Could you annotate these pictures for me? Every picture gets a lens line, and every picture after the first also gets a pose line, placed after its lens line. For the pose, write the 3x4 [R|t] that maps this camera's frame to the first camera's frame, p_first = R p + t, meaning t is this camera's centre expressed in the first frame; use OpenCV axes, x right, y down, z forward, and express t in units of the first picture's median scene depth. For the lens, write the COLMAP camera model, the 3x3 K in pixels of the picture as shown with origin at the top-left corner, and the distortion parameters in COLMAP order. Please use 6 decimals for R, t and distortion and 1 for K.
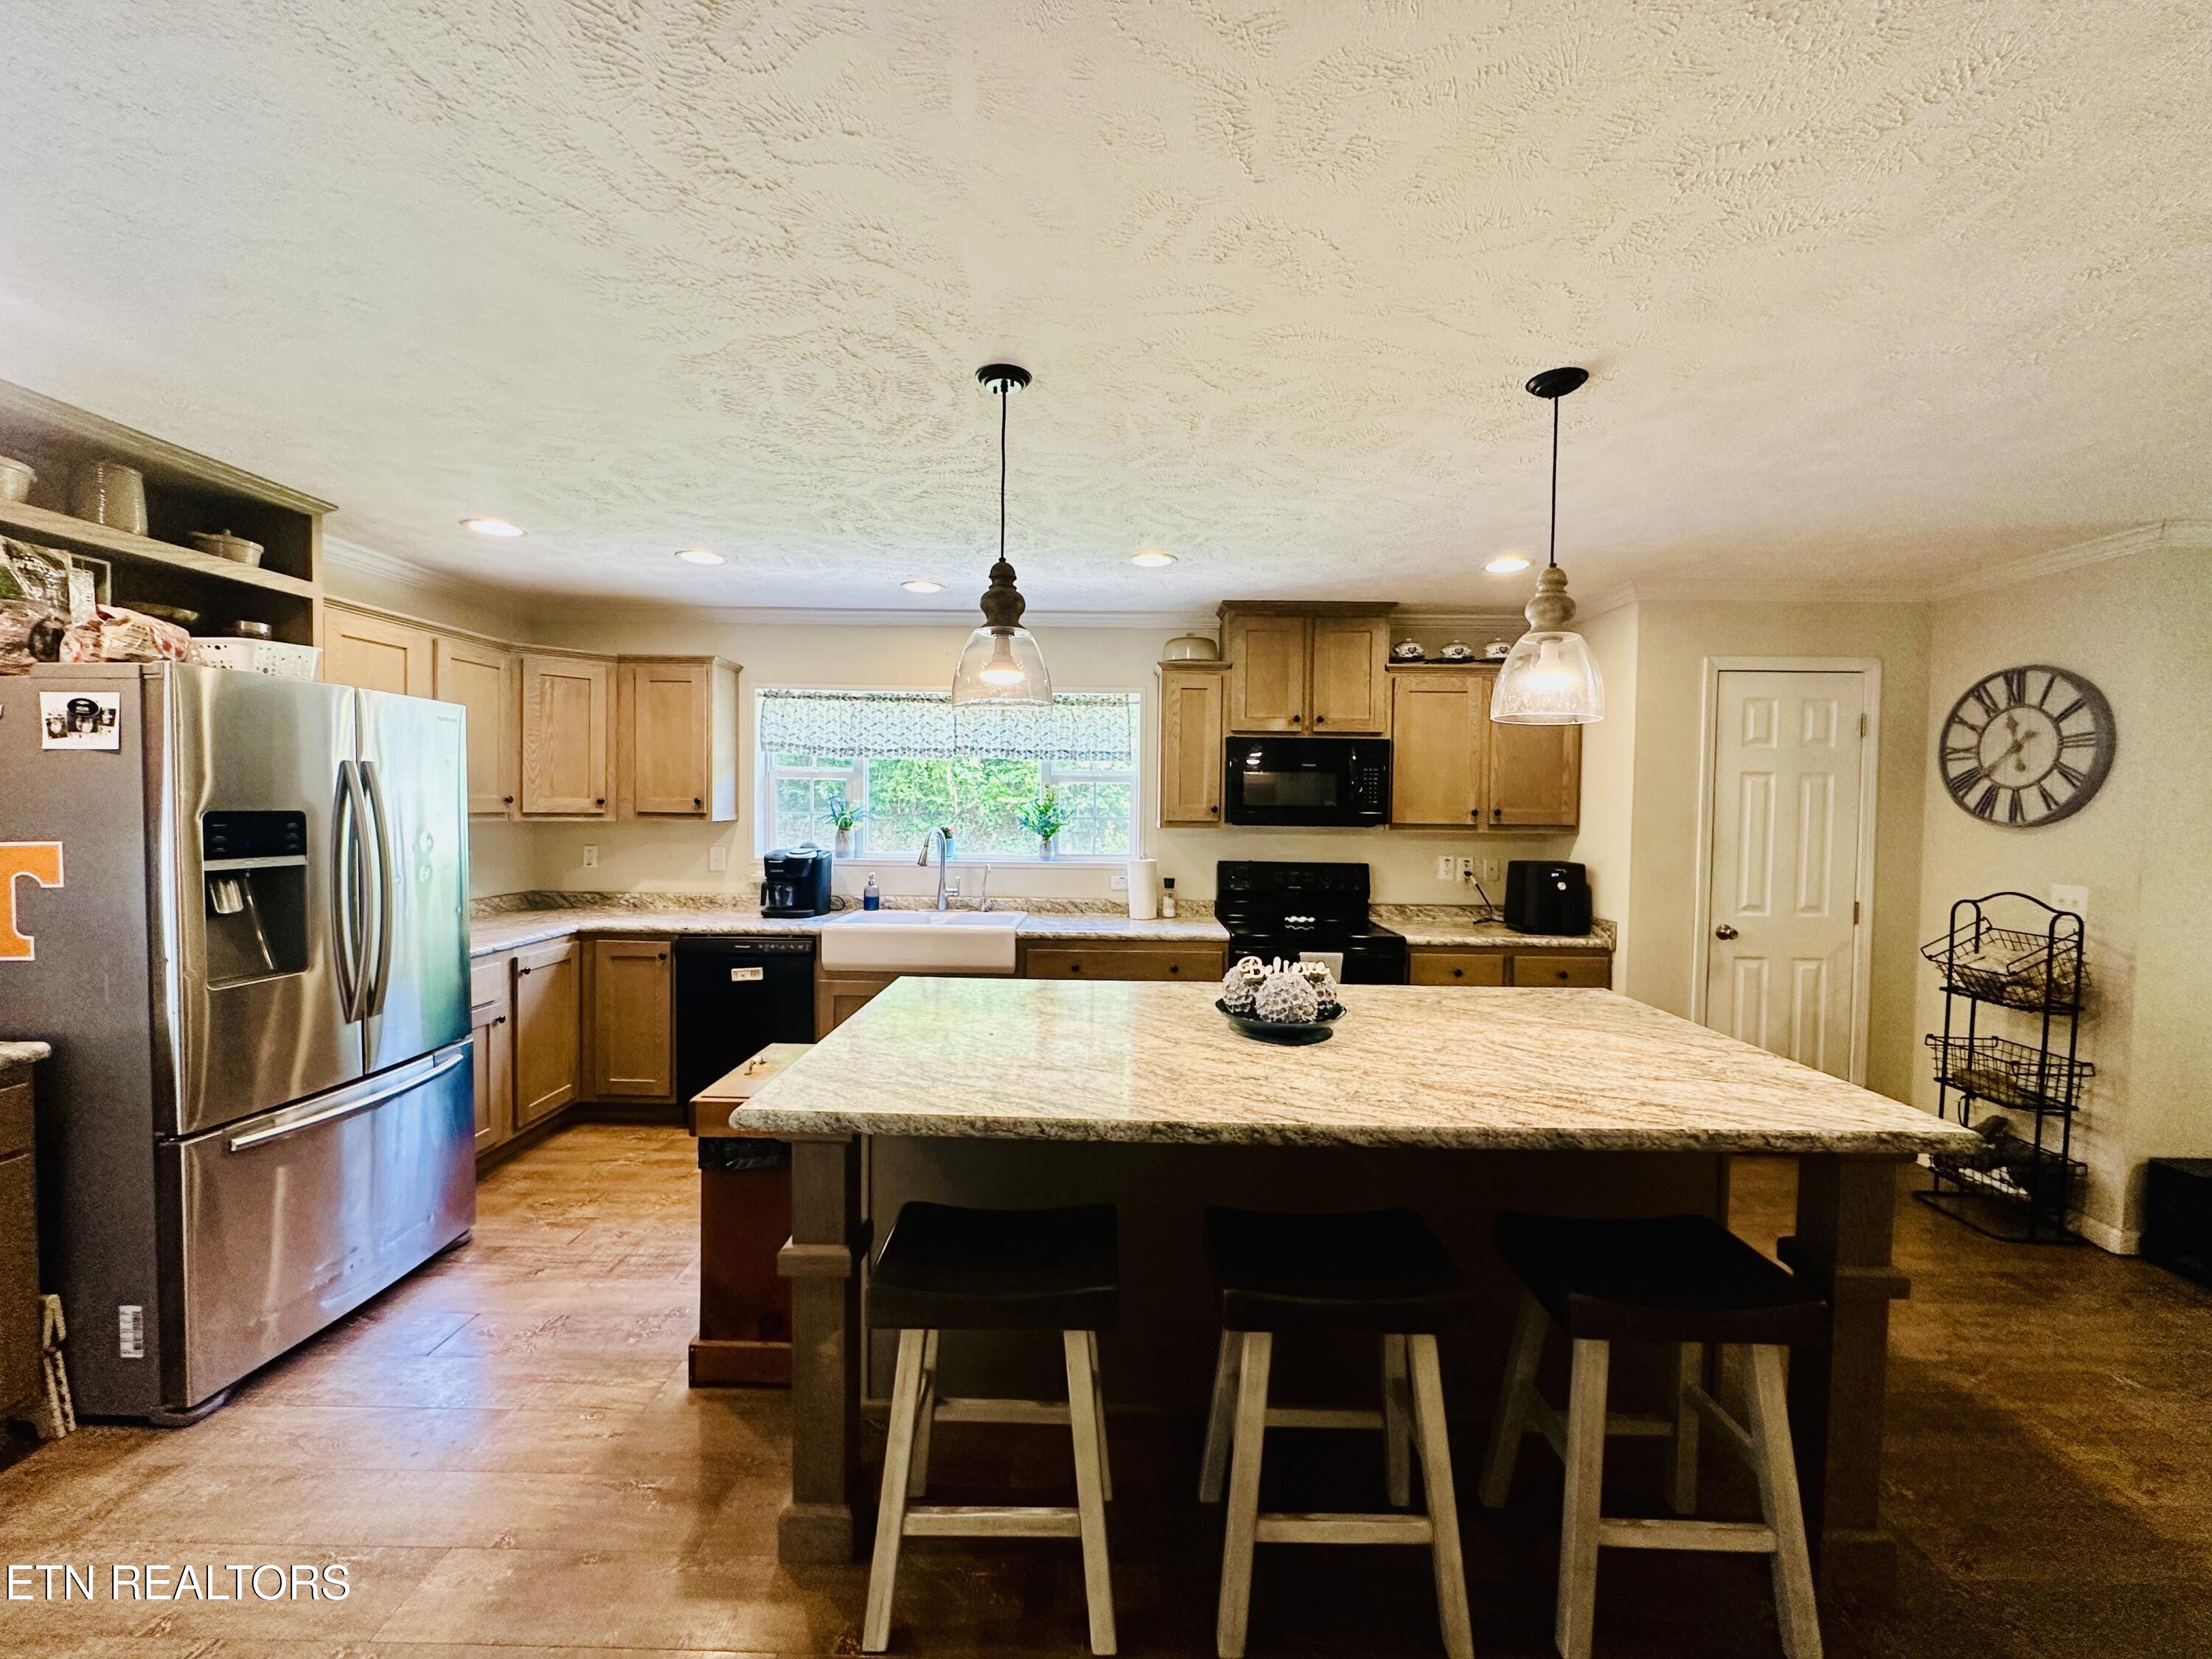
lens RADIAL K [[887.2, 0, 1121.6], [0, 887.2, 829.3], [0, 0, 1]] dist [-0.005230, 0.001349]
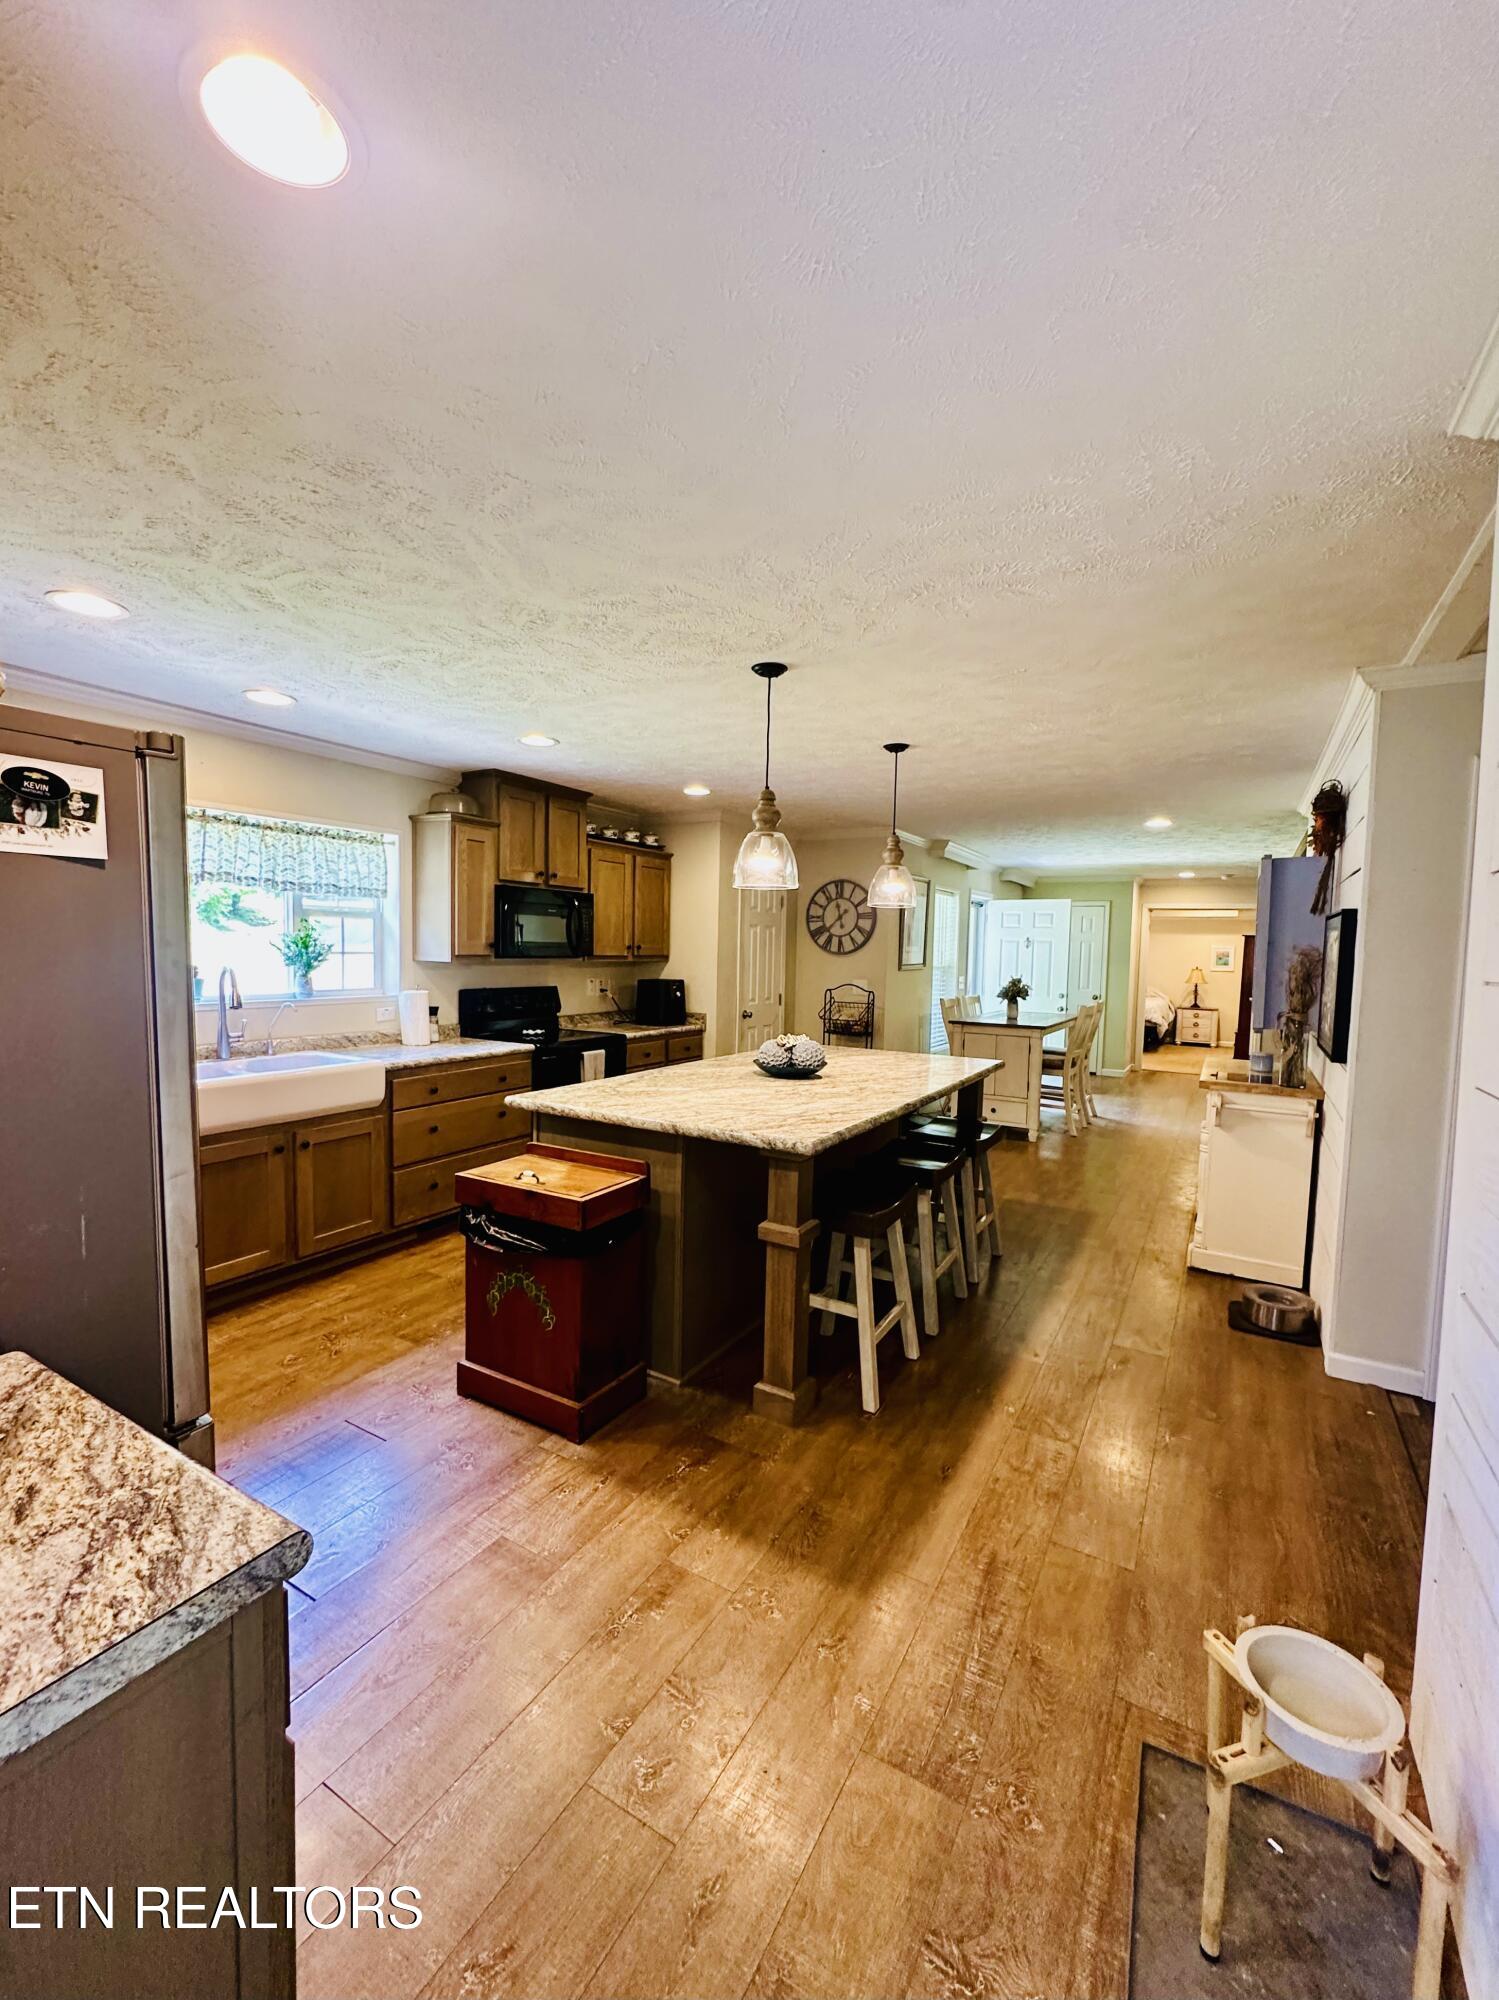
lens RADIAL K [[802.2, 0, 782.1], [0, 802.2, 1000.9], [0, 0, 1]] dist [-0.005230, 0.001349]
pose [[0.491714, -0.059239, 0.868739, -0.684552], [0.012693, 0.998065, 0.060873, -0.008895], [-0.870664, -0.018905, 0.491514, 0.142398]]
